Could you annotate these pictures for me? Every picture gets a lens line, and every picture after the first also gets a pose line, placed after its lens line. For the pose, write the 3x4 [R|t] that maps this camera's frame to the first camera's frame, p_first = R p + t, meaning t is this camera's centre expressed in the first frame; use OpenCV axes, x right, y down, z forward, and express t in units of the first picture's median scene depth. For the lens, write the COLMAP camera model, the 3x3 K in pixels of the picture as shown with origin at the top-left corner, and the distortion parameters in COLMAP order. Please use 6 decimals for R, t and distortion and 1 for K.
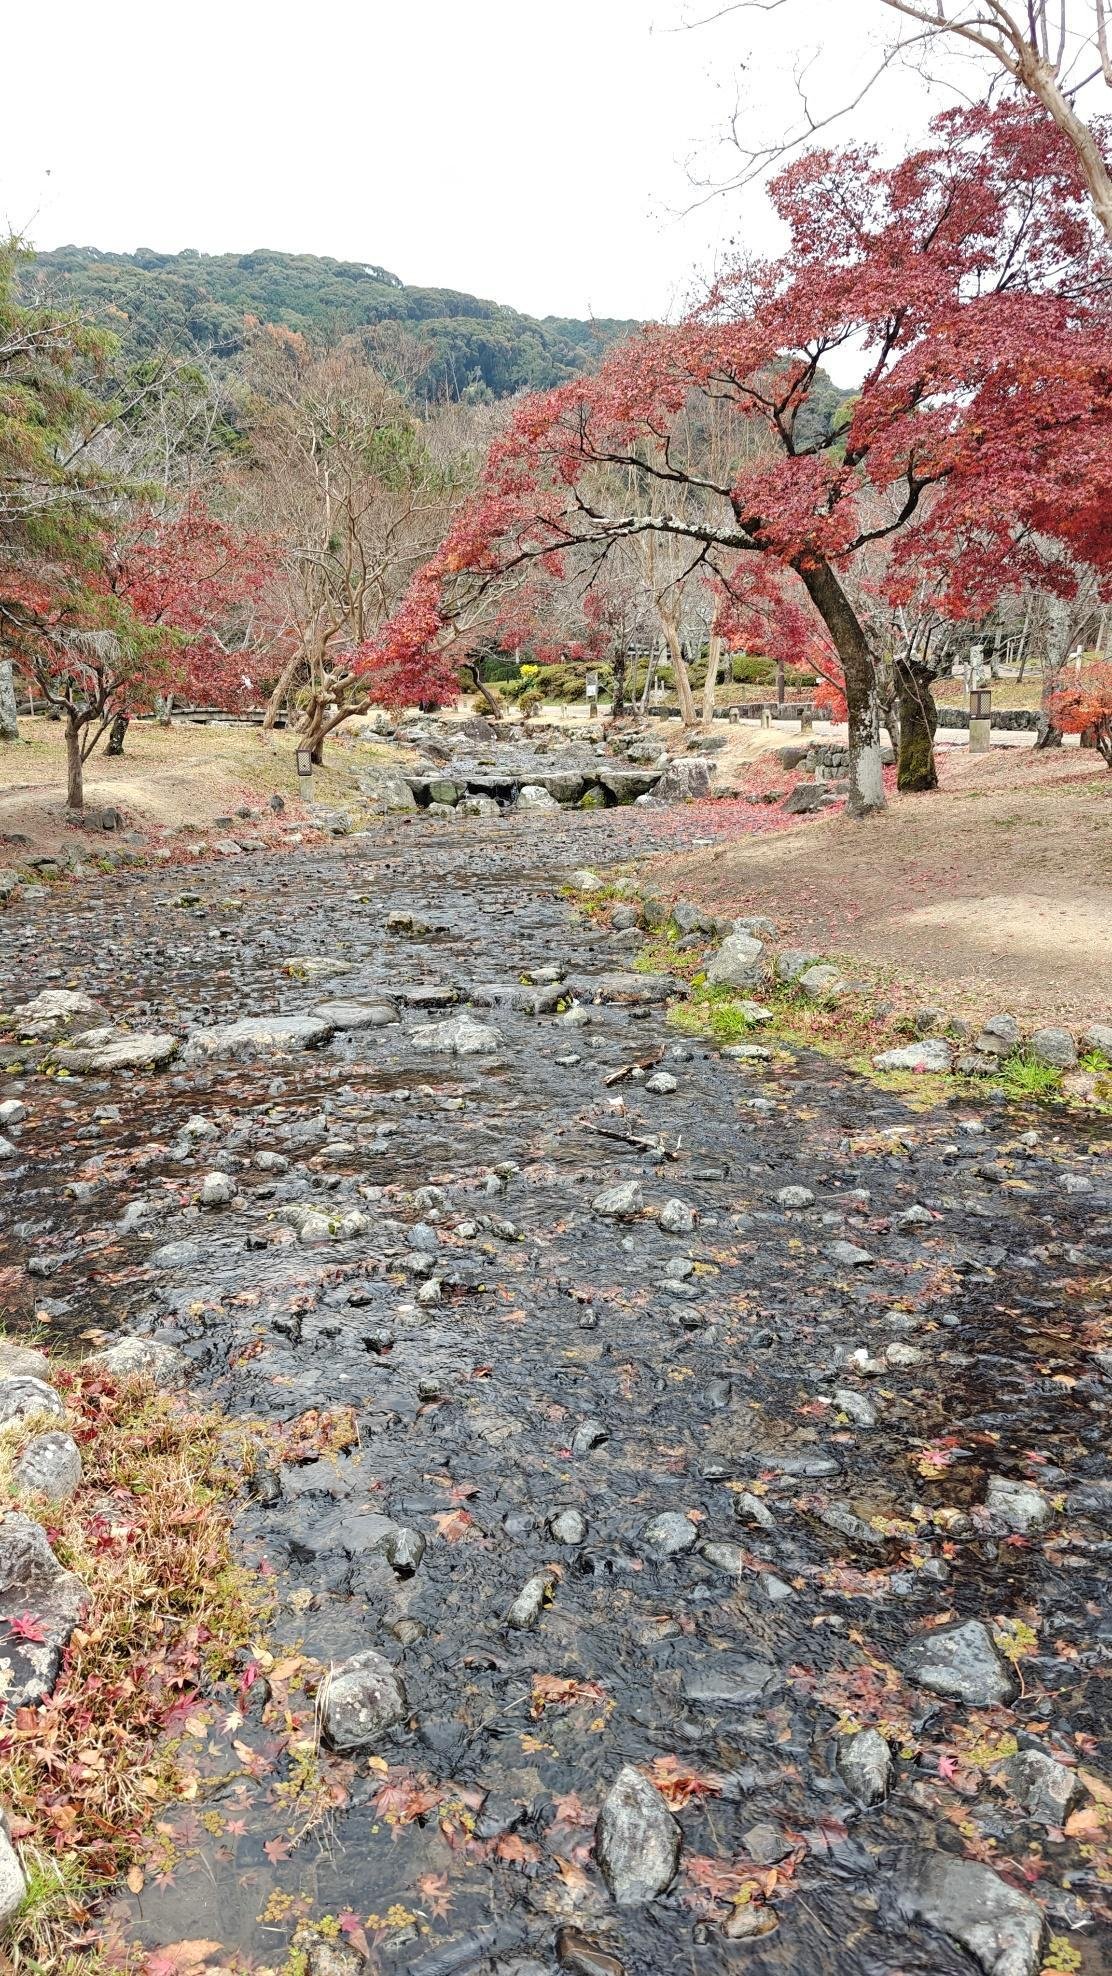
lens RADIAL K [[1346.1, 0, 542.2], [0, 1346.1, 998.3], [0, 0, 1]] dist [0.037111, -0.000327]
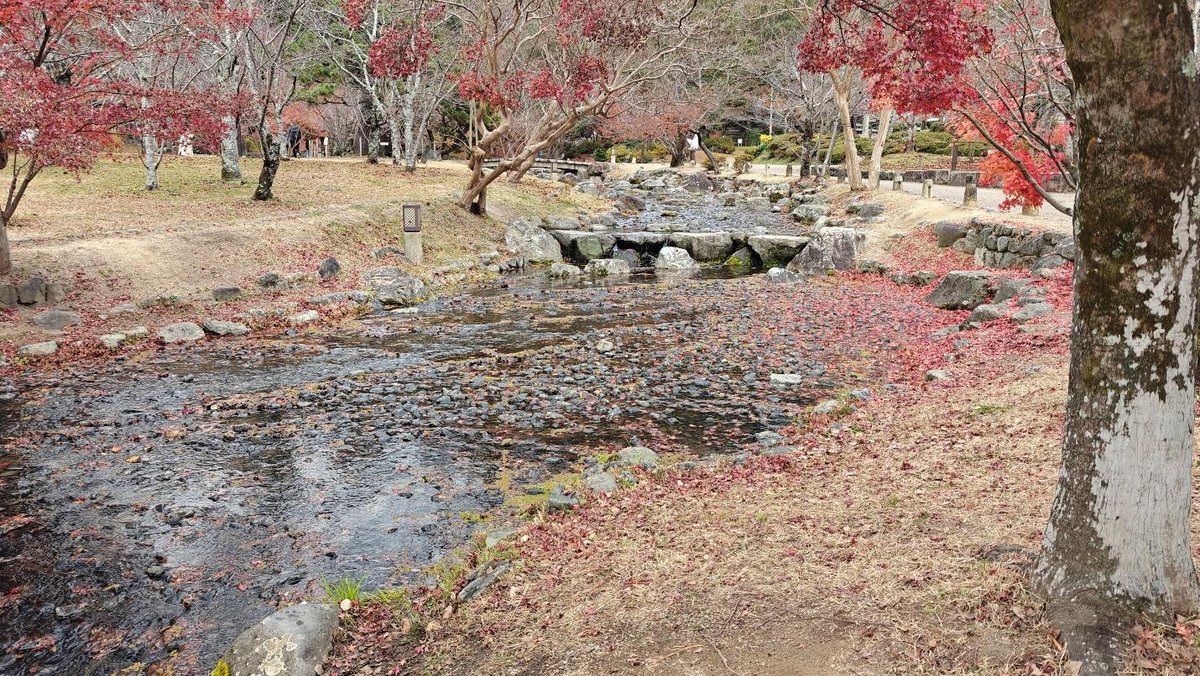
lens RADIAL K [[830.6, 0, 606.6], [0, 830.6, 332.6], [0, 0, 1]] dist [0.044475, -0.049735]
pose [[0.974483, 0.079288, -0.209992, 0.077077], [-0.081081, 0.996708, 0.000073, -0.086656], [0.209307, 0.016956, 0.977703, 0.370559]]
